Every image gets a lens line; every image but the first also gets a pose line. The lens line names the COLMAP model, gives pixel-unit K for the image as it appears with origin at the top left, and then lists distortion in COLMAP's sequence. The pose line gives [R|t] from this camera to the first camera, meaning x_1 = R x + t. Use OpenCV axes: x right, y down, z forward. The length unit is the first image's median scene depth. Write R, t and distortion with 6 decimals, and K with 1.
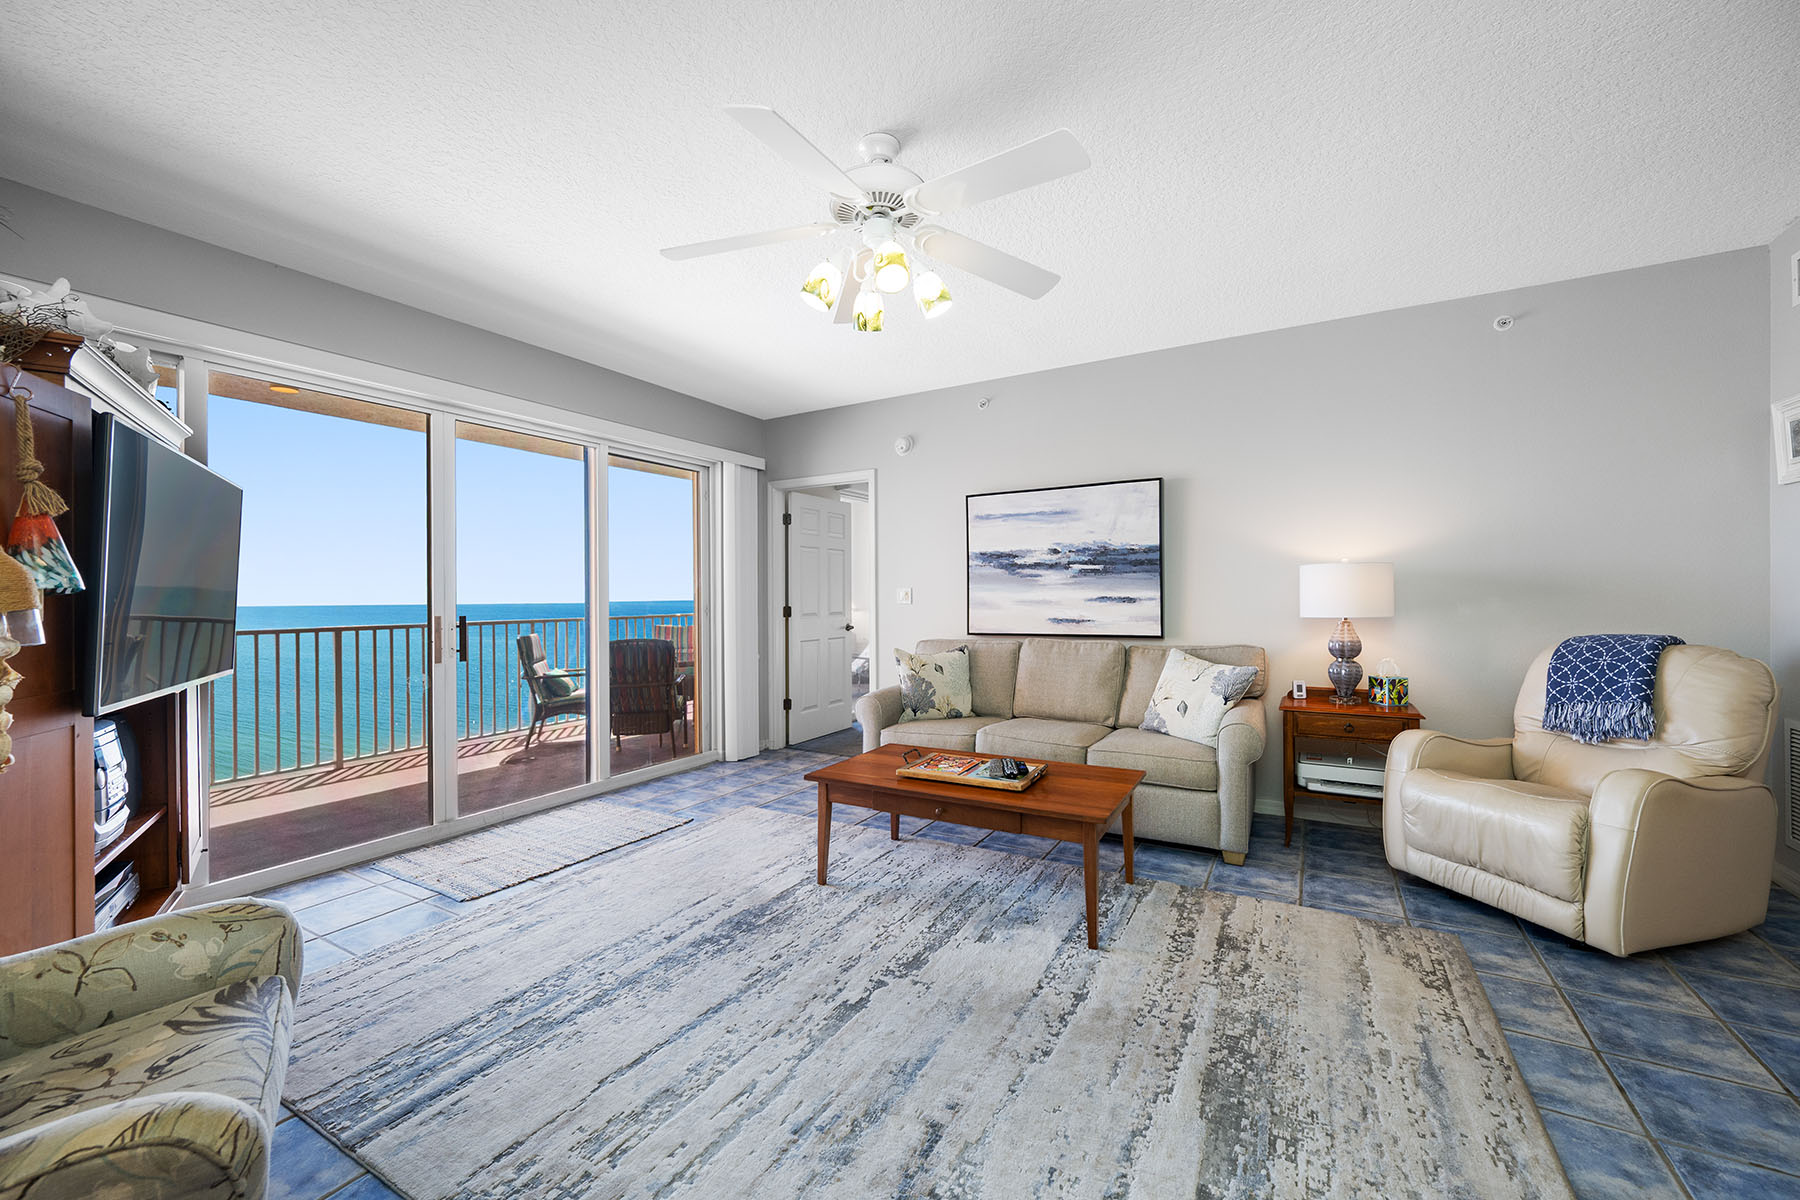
lens RADIAL K [[699.0, 0, 900.8], [0, 699.0, 594.9], [0, 0, 1]] dist [0.000141, 0.000236]
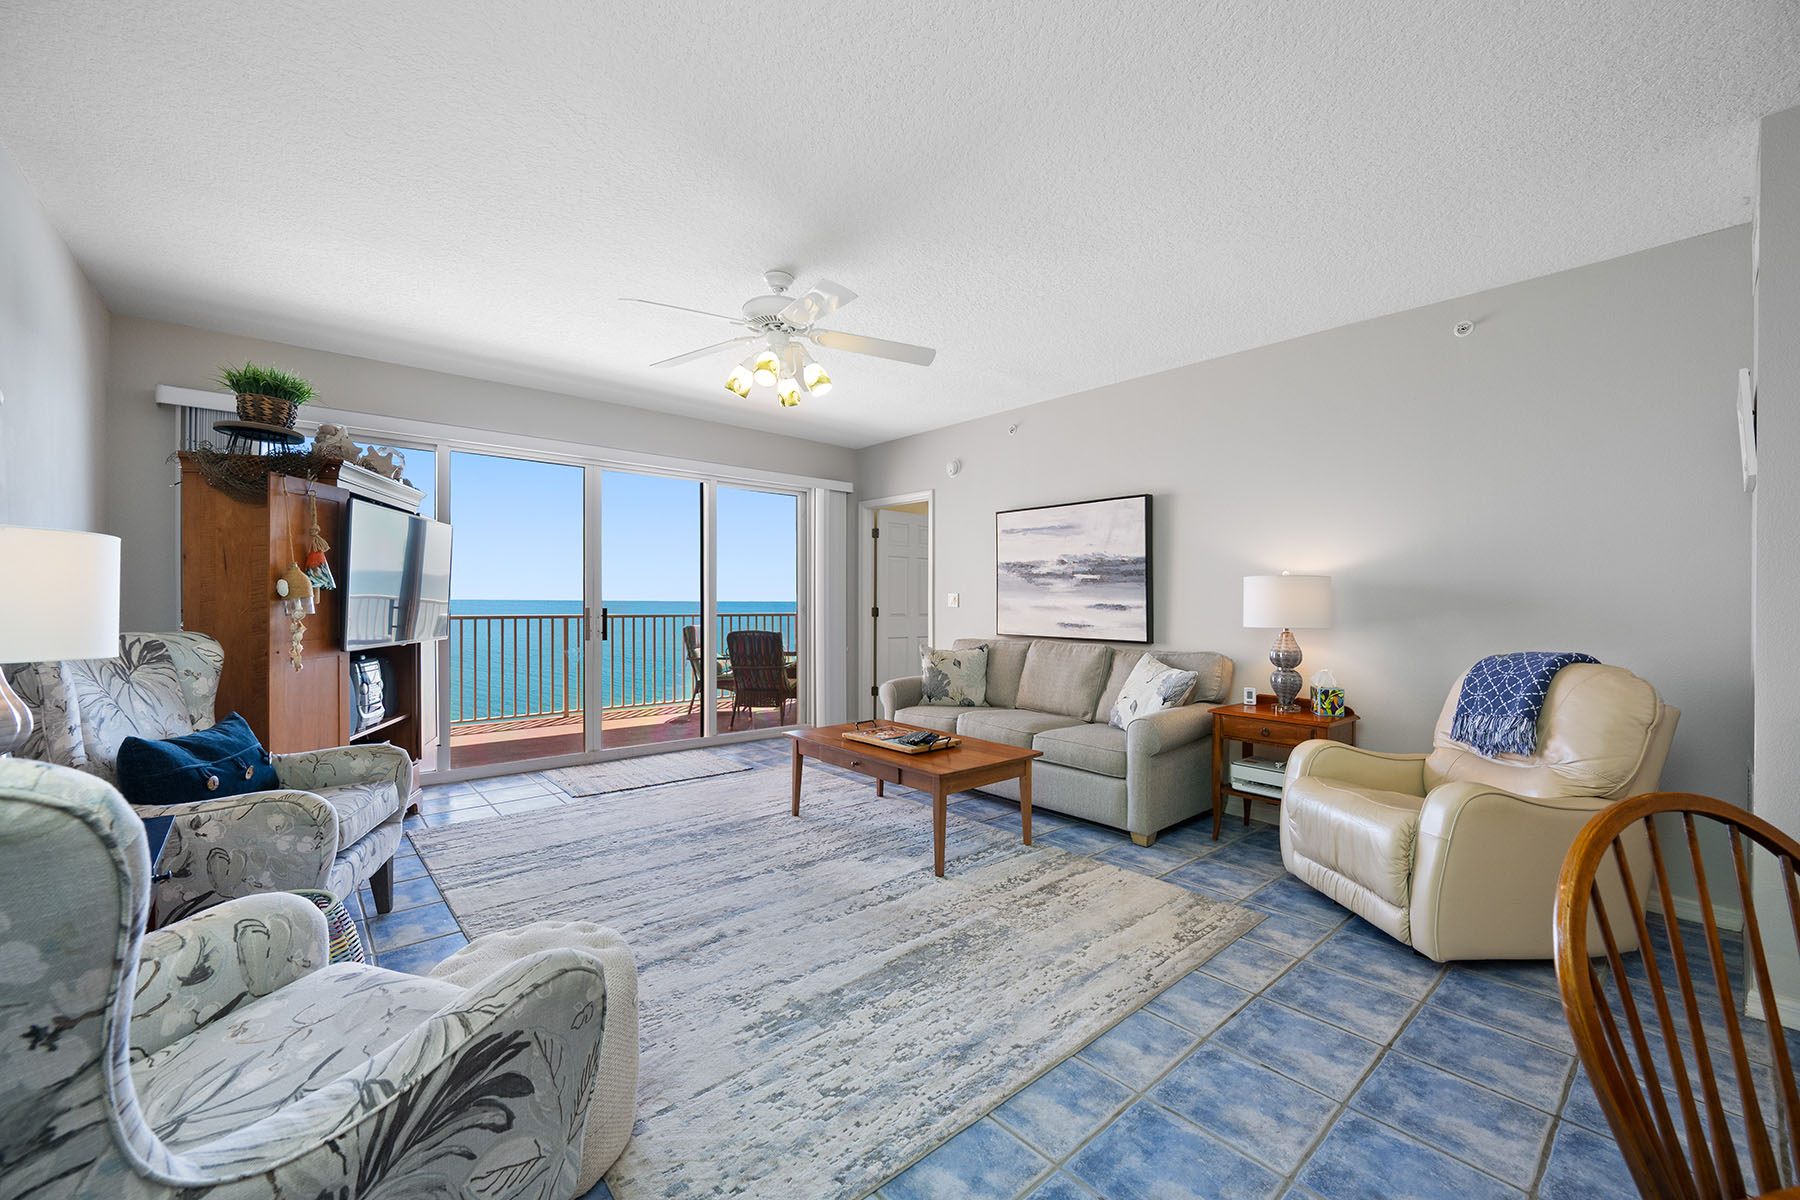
lens RADIAL K [[700.5, 0, 902.1], [0, 700.5, 604.9], [0, 0, 1]] dist [0.000828, 0.000040]
pose [[0.946969, 0.020659, -0.320661, 0.441980], [-0.017860, 0.999772, 0.011669, -0.004219], [0.320829, -0.005323, 0.947122, -0.170202]]
